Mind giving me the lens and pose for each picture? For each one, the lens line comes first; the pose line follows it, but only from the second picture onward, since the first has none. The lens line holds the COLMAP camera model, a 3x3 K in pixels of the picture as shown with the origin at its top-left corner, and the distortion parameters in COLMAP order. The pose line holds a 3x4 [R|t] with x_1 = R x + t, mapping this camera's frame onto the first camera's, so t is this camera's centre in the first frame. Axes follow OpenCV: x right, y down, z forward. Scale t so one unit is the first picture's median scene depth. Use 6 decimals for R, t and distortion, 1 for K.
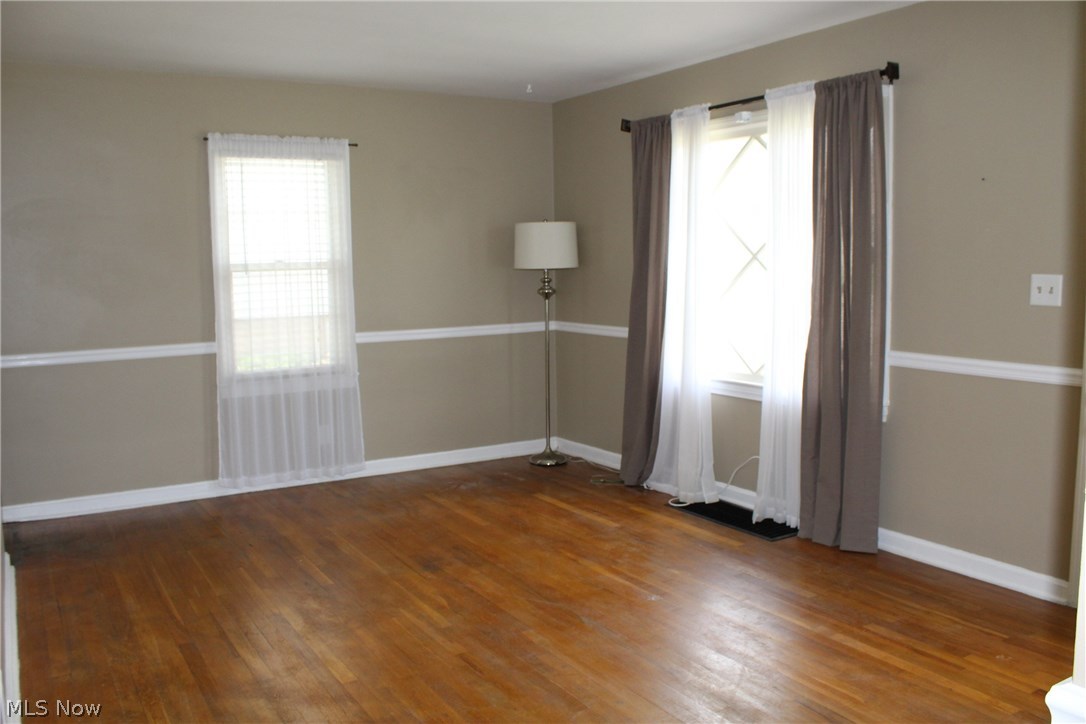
lens RADIAL K [[917.4, 0, 544.2], [0, 917.4, 360.5], [0, 0, 1]] dist [-0.140458, 0.107976]
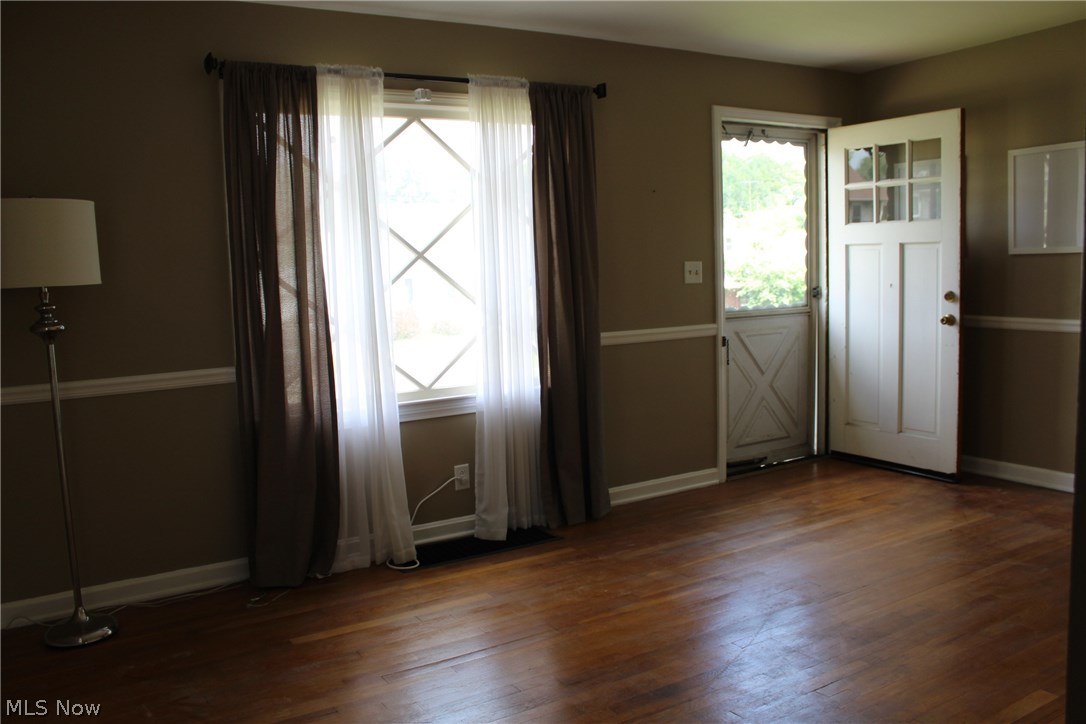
lens RADIAL K [[917.4, 0, 543.2], [0, 917.4, 363.2], [0, 0, 1]] dist [-0.140458, 0.107976]
pose [[-0.004649, -0.093243, 0.995633, -0.748568], [0.146362, 0.984858, 0.092917, -0.087773], [-0.989220, 0.146155, 0.009069, 1.018106]]
